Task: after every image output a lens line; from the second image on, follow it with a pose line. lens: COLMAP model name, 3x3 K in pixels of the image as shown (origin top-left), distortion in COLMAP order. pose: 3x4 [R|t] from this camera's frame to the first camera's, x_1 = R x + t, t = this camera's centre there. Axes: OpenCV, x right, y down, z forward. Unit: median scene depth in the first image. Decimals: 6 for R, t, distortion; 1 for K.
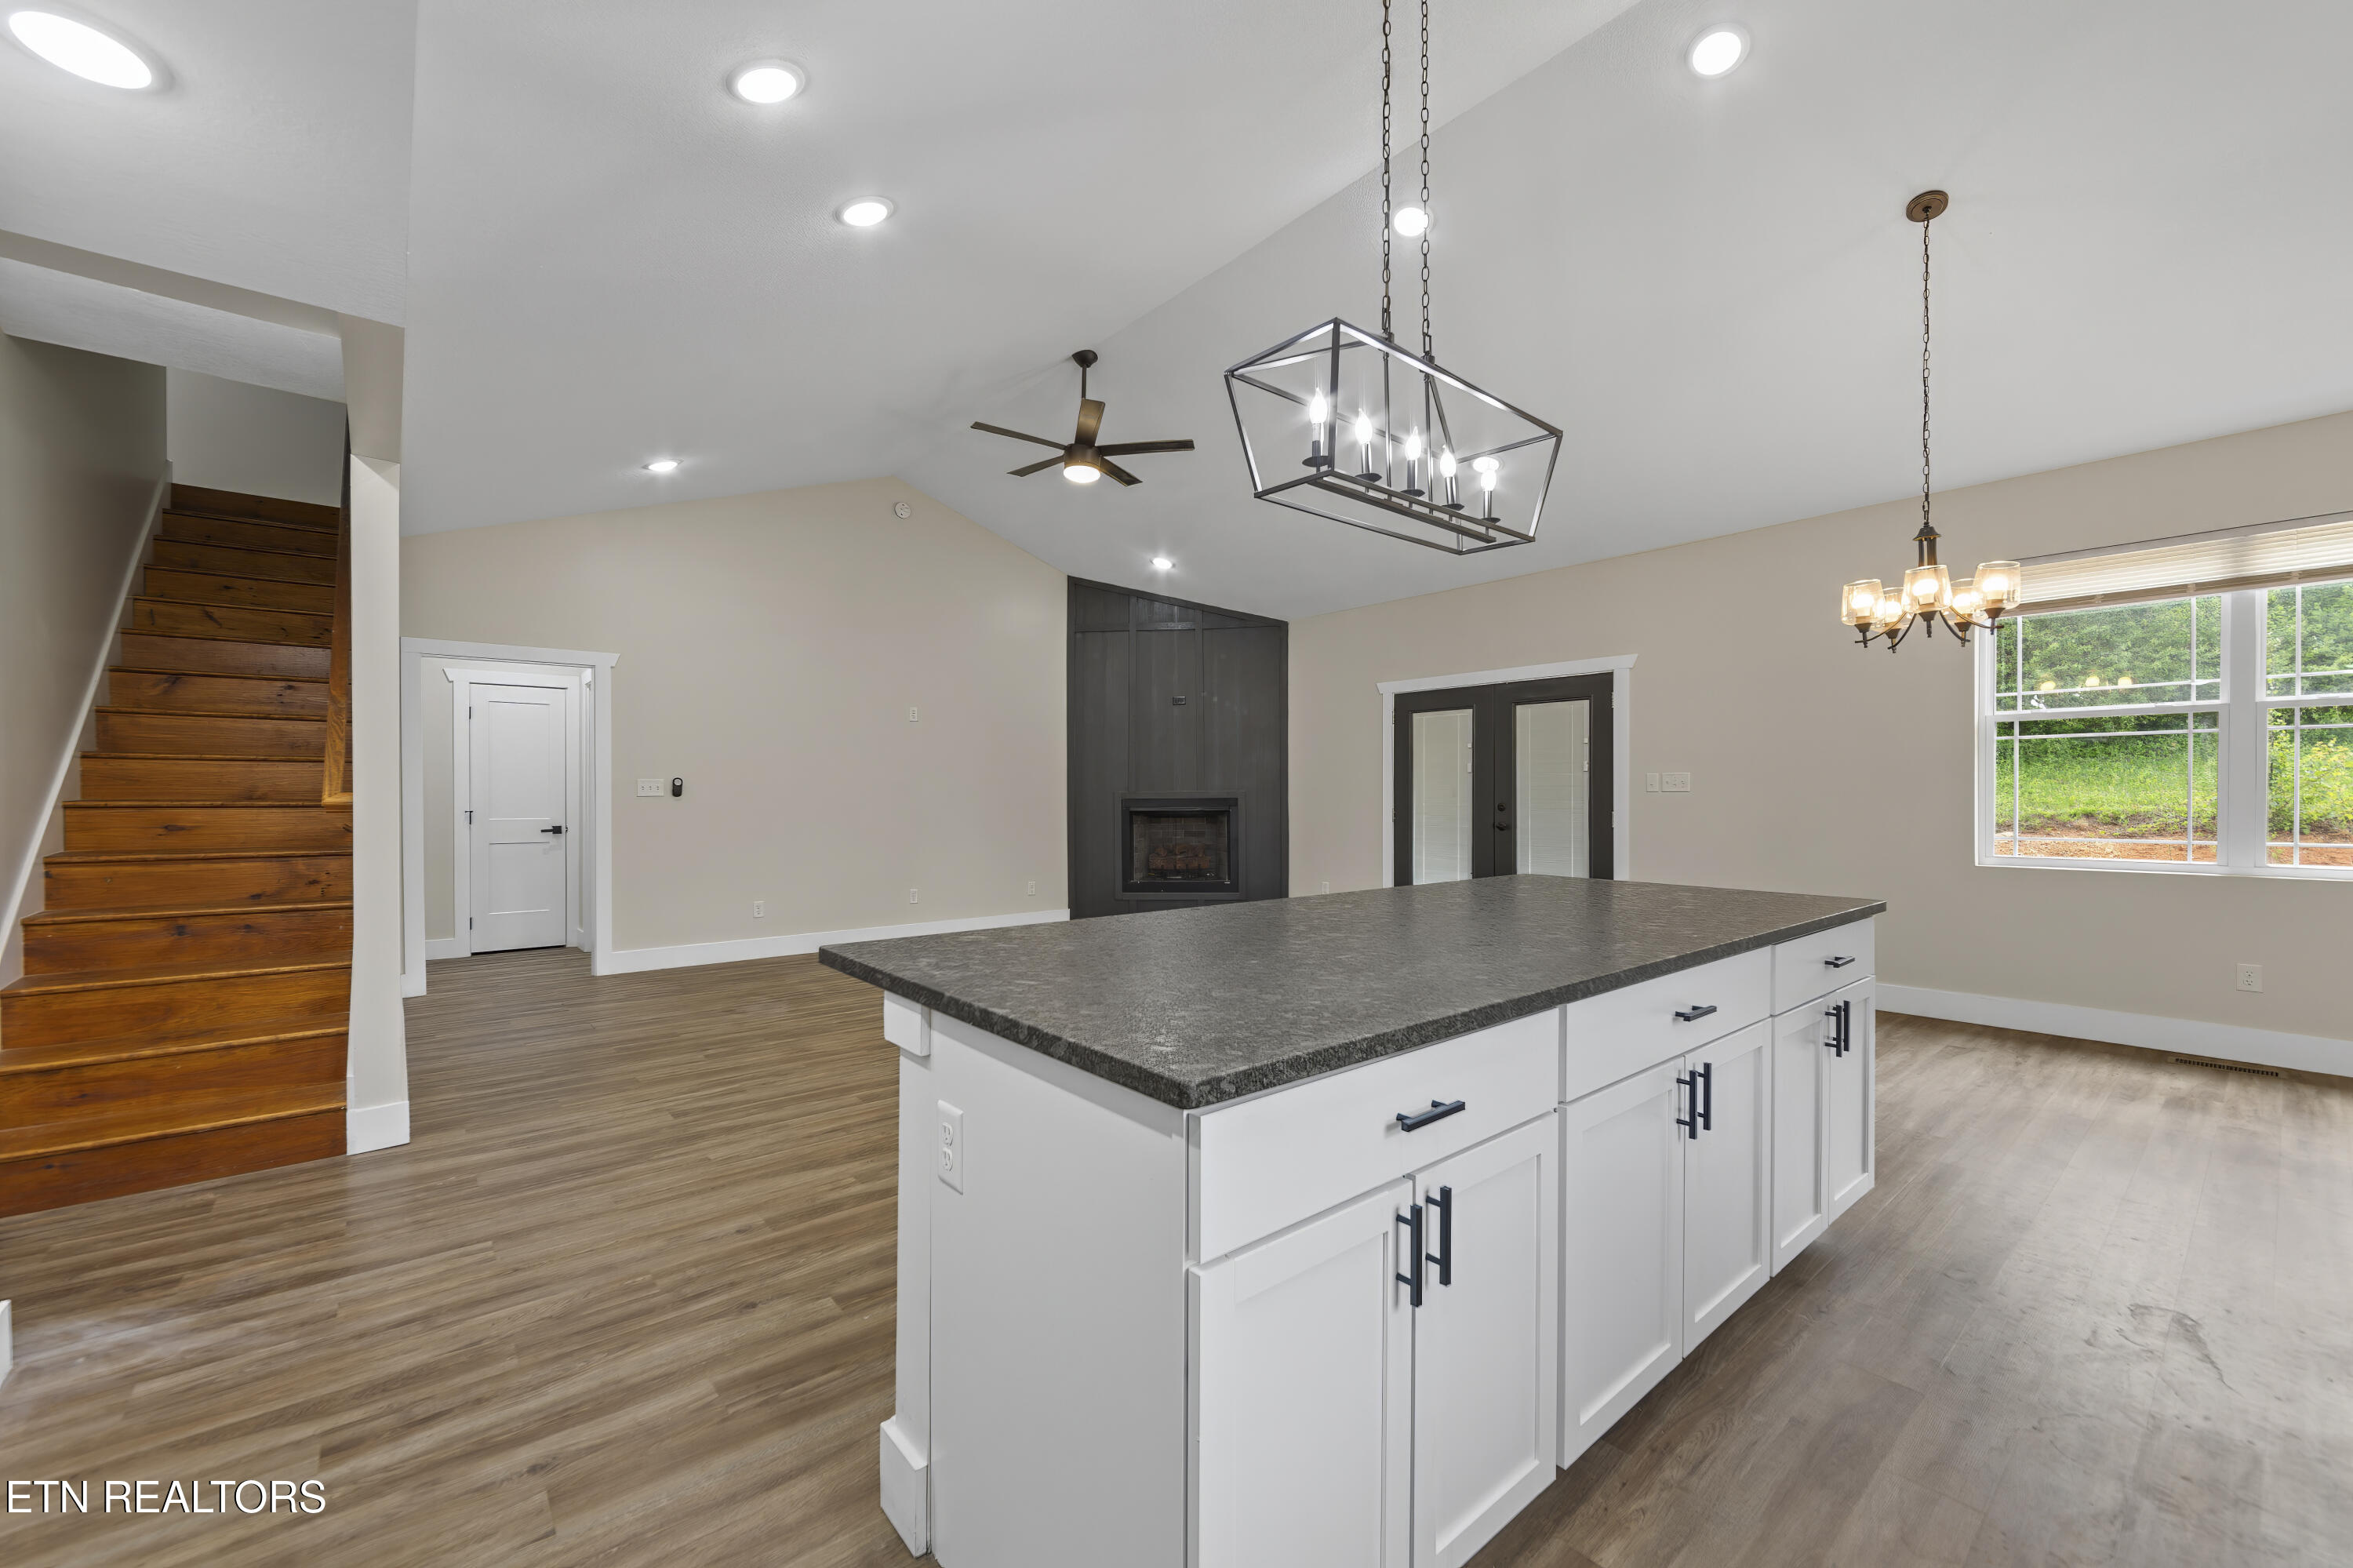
lens RADIAL K [[938.6, 0, 1175.7], [0, 938.6, 794.9], [0, 0, 1]] dist [-0.003232, -0.000575]
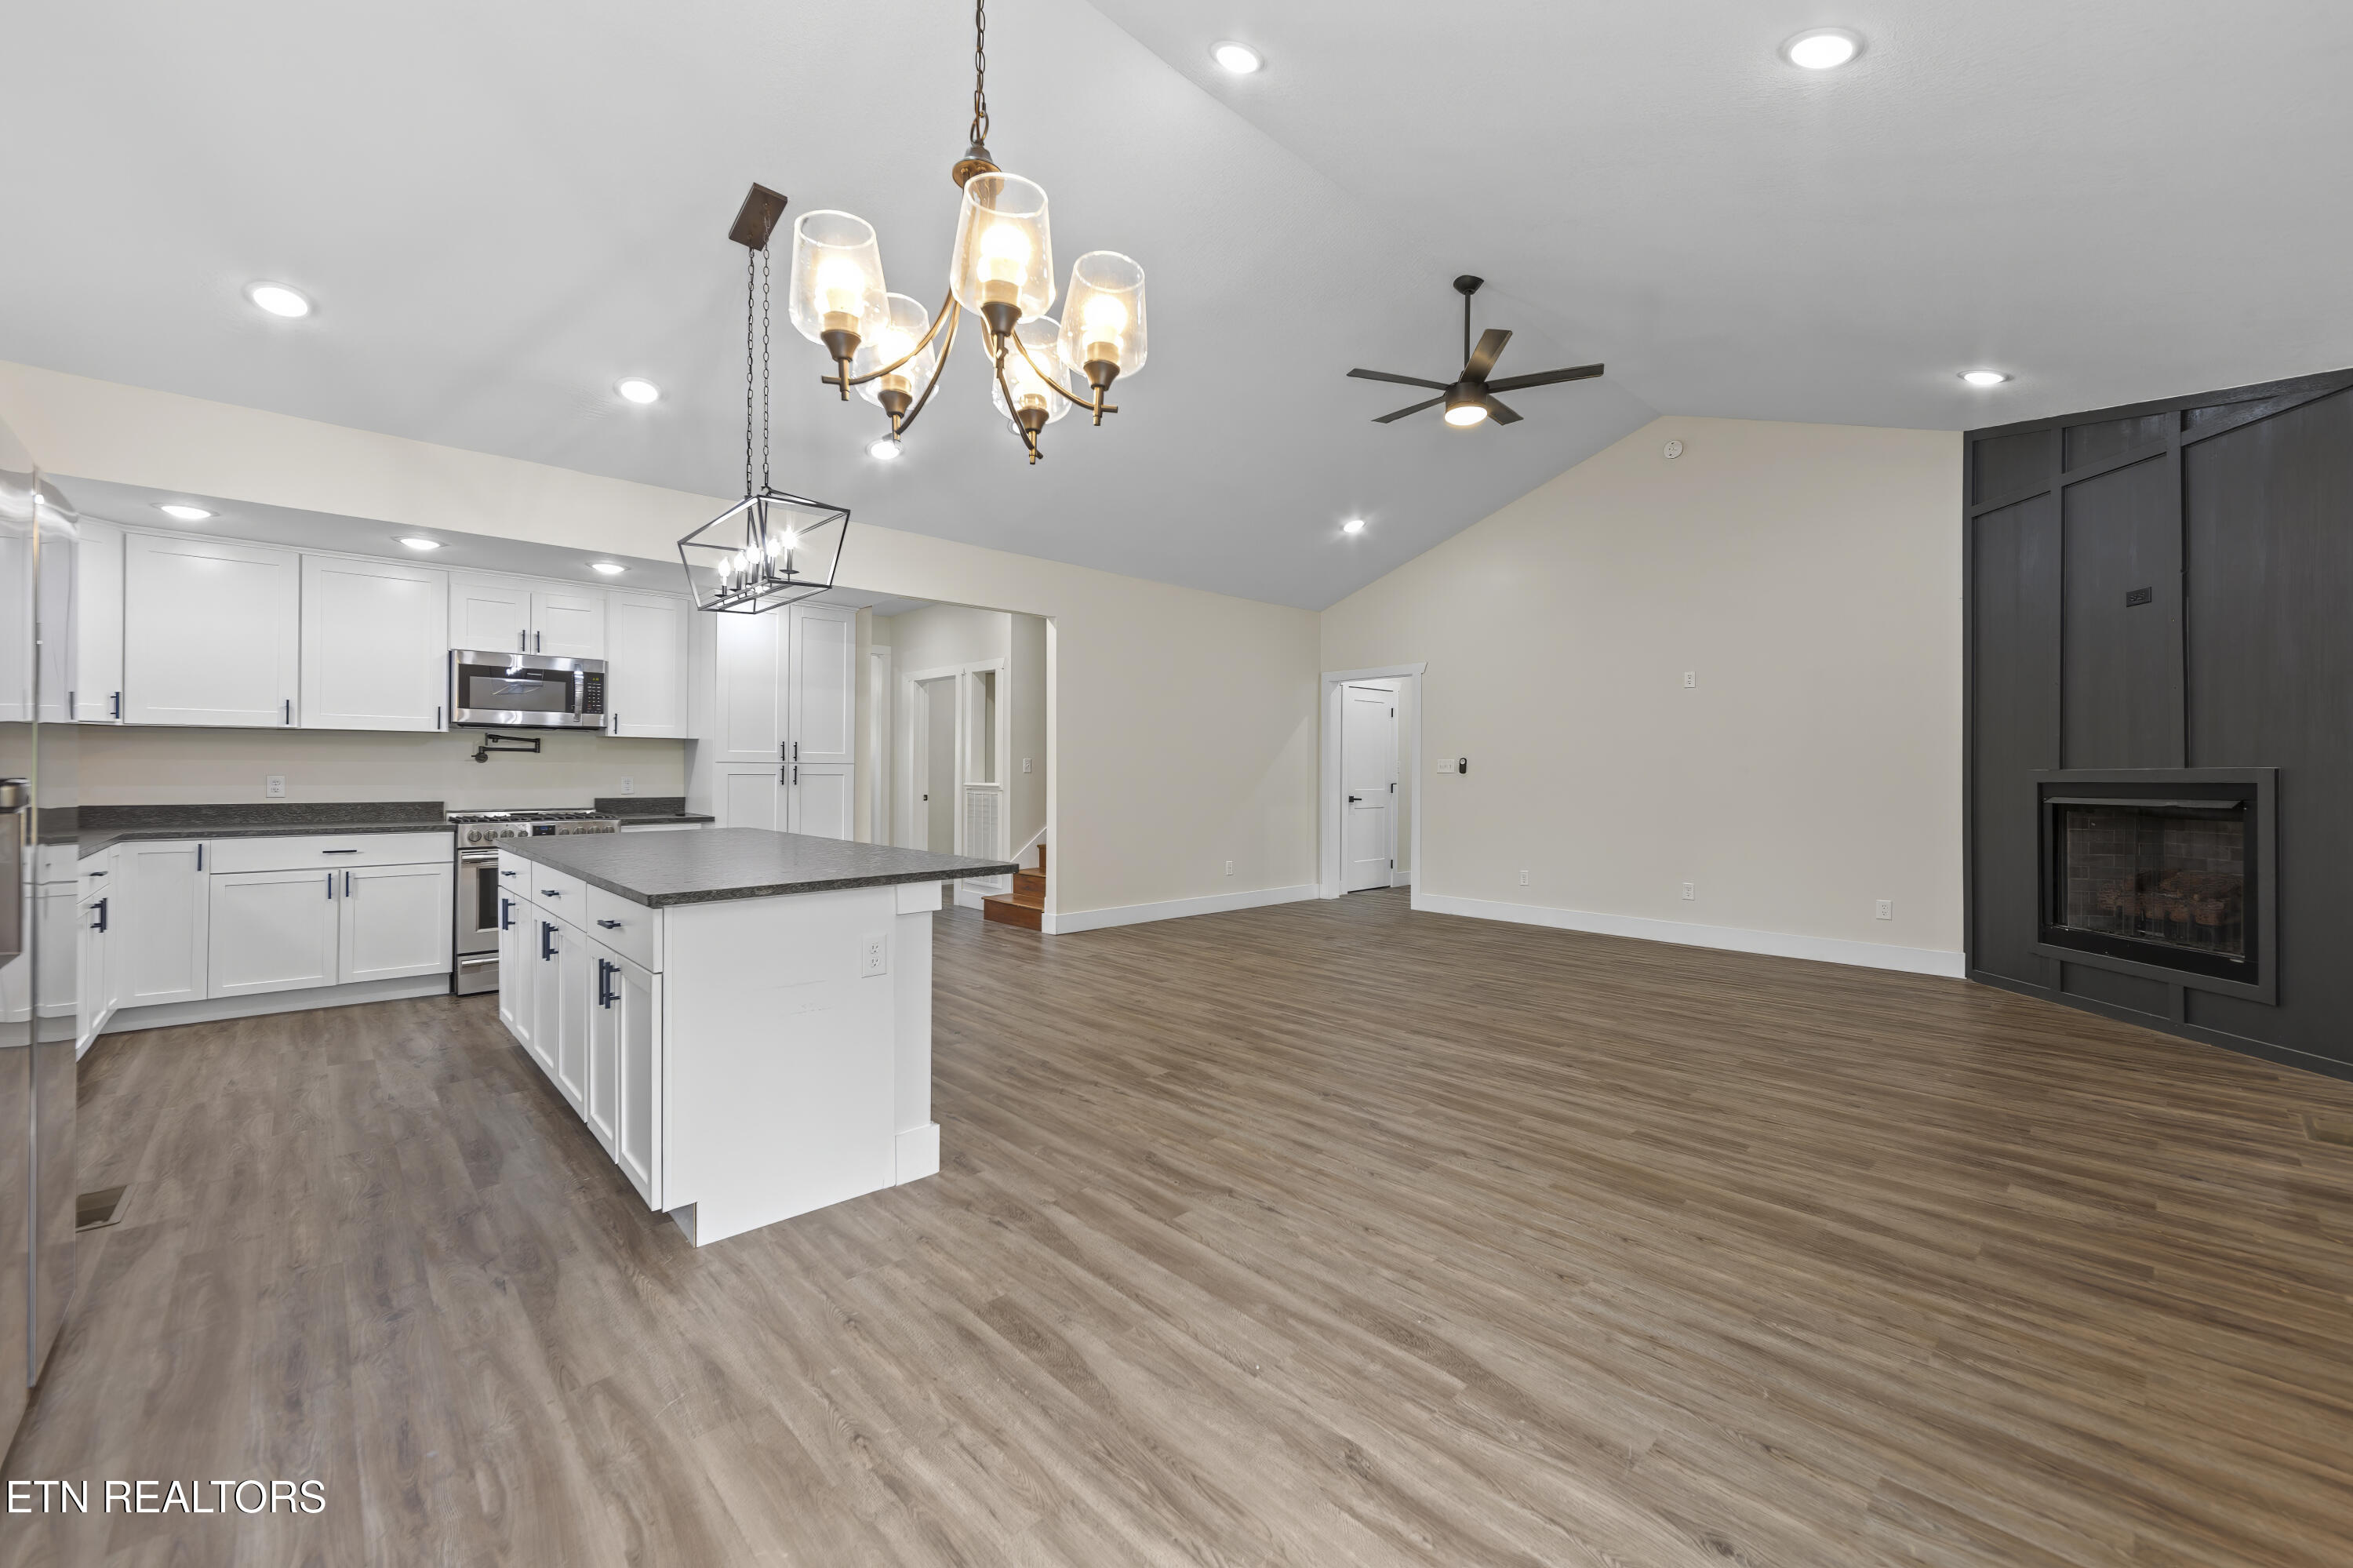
lens RADIAL K [[943.3, 0, 1180.4], [0, 943.3, 767.9], [0, 0, 1]] dist [-0.002966, -0.000349]
pose [[0.054319, 0.000317, -0.998524, 1.027208], [-0.003345, 0.999994, 0.000136, -0.006828], [0.998518, 0.003333, 0.054319, 0.892139]]
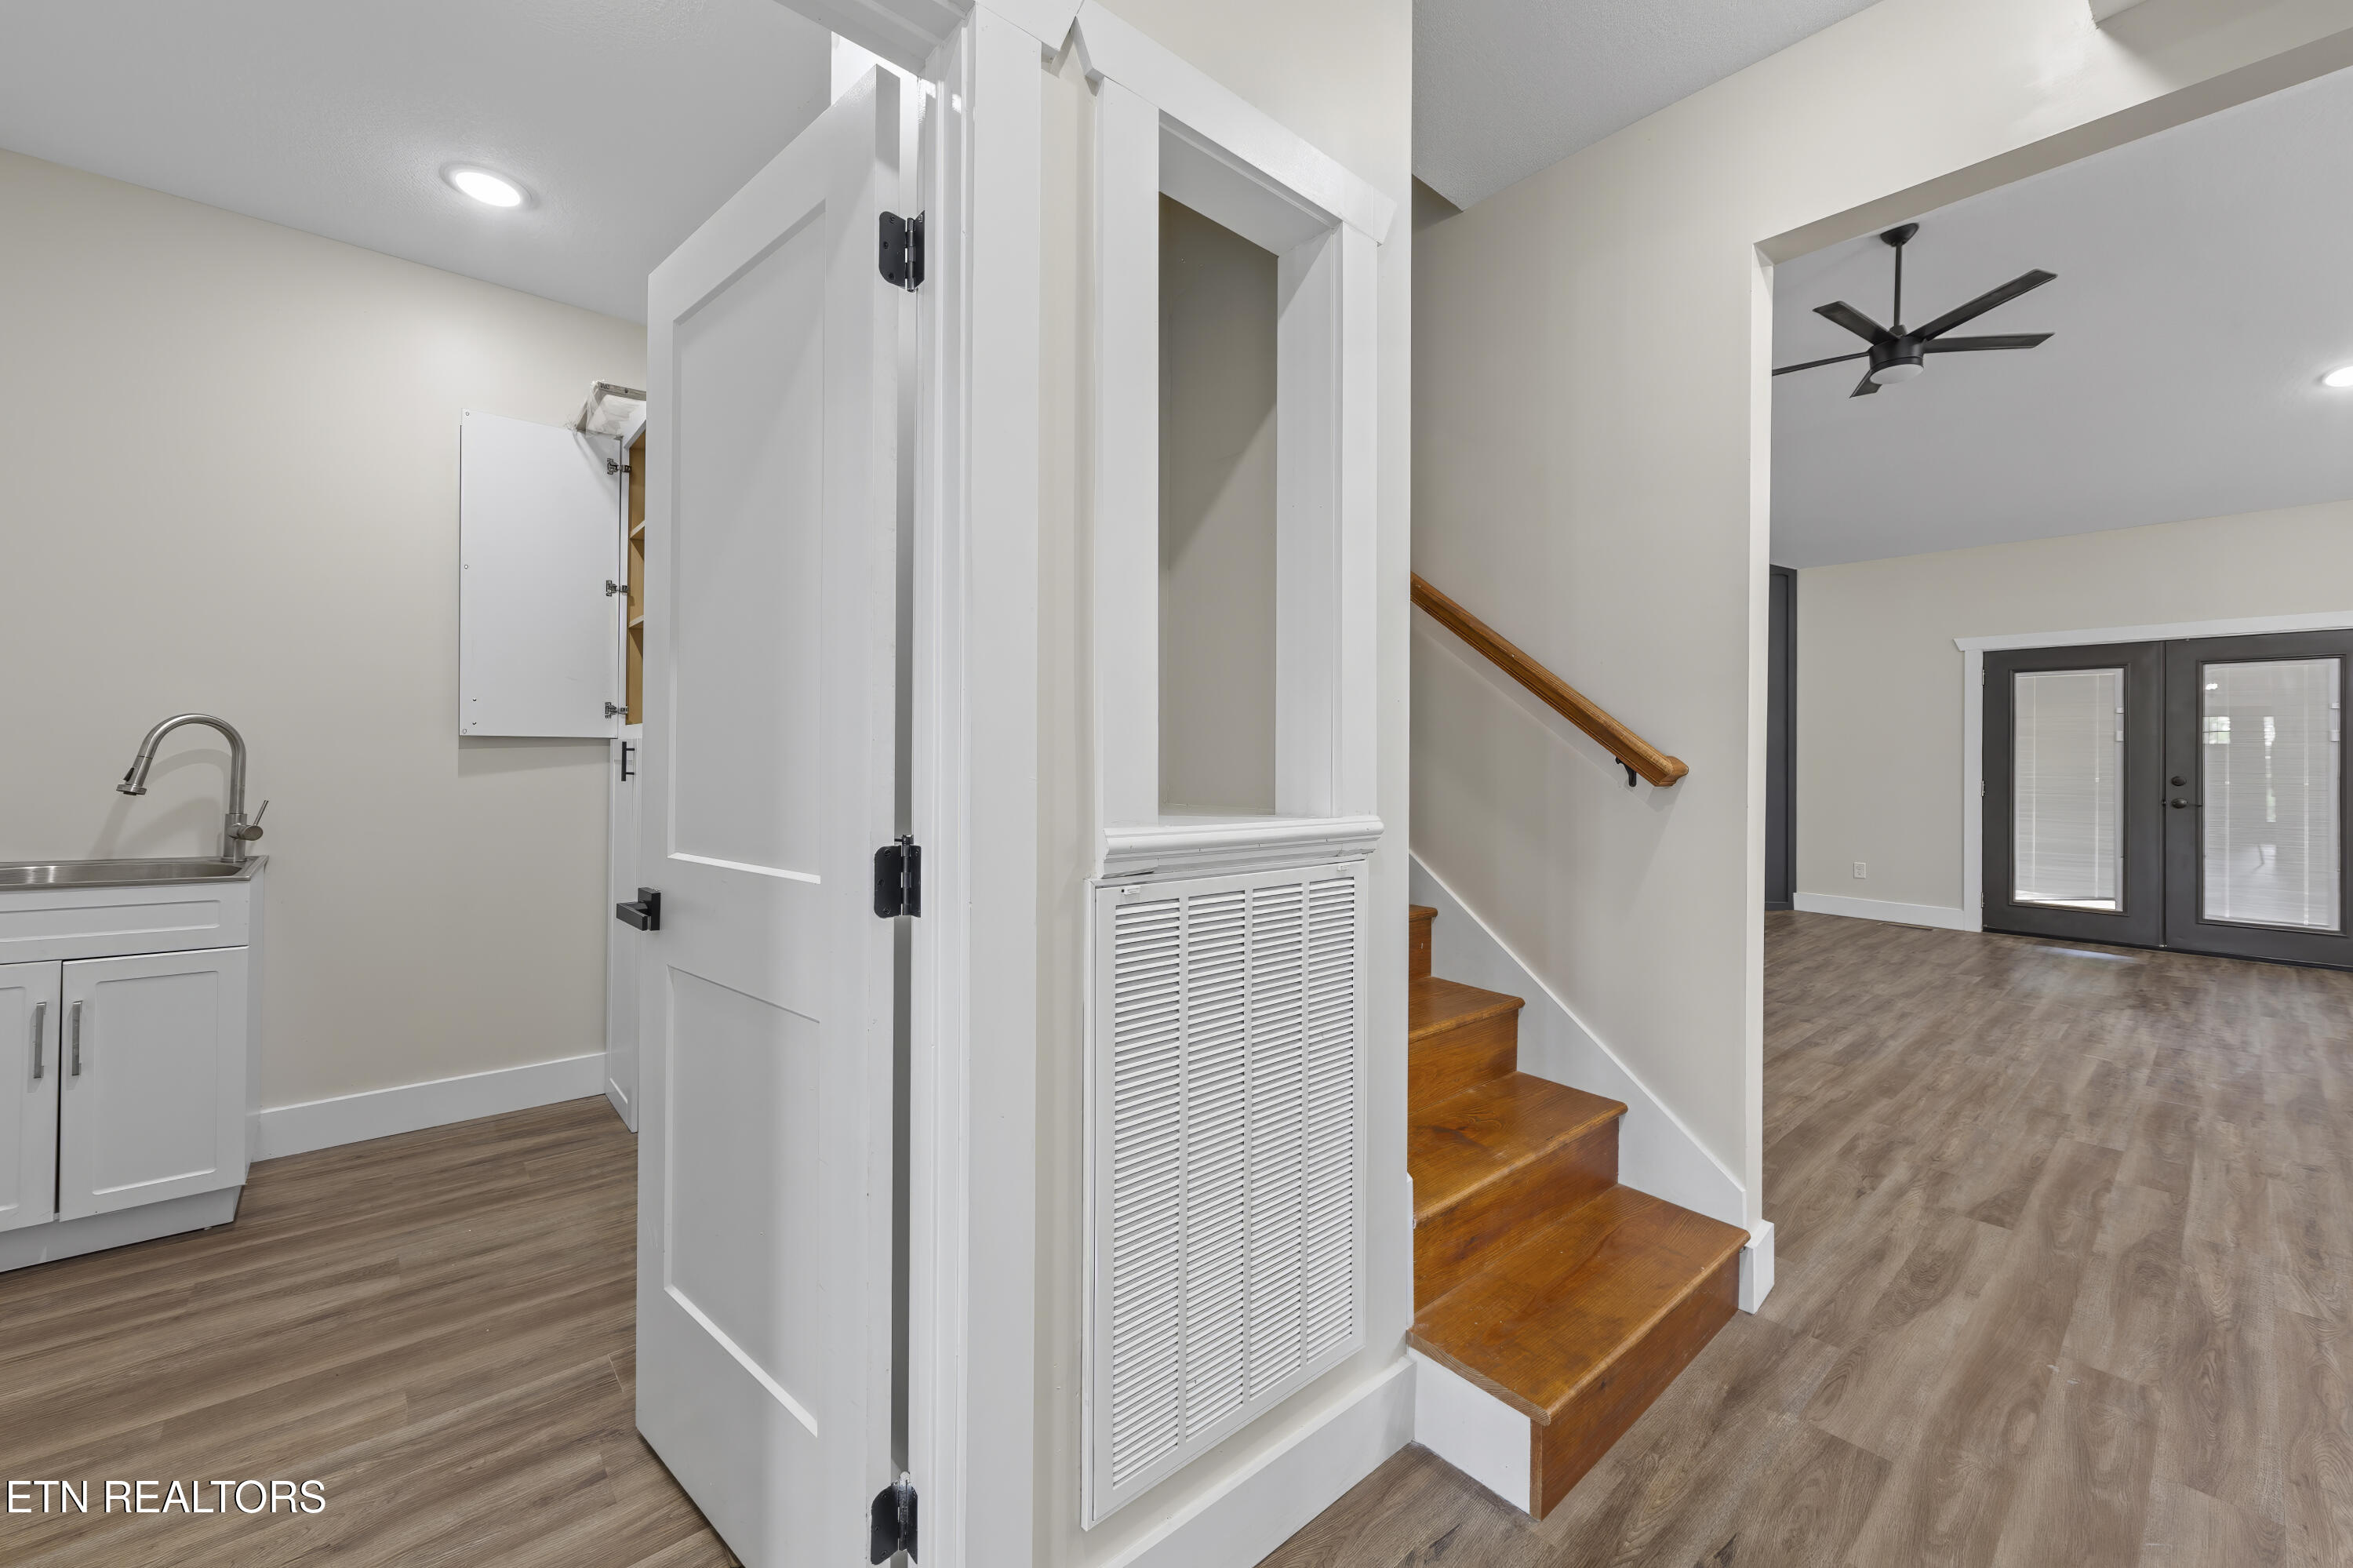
lens RADIAL K [[922.5, 0, 1193.7], [0, 922.5, 752.1], [0, 0, 1]] dist [0.001683, -0.000029]
pose [[0.999777, 0.009610, 0.018793, -0.955126], [-0.009492, 0.999935, -0.006370, 0.000241], [-0.018853, 0.006190, 0.999803, 0.265024]]
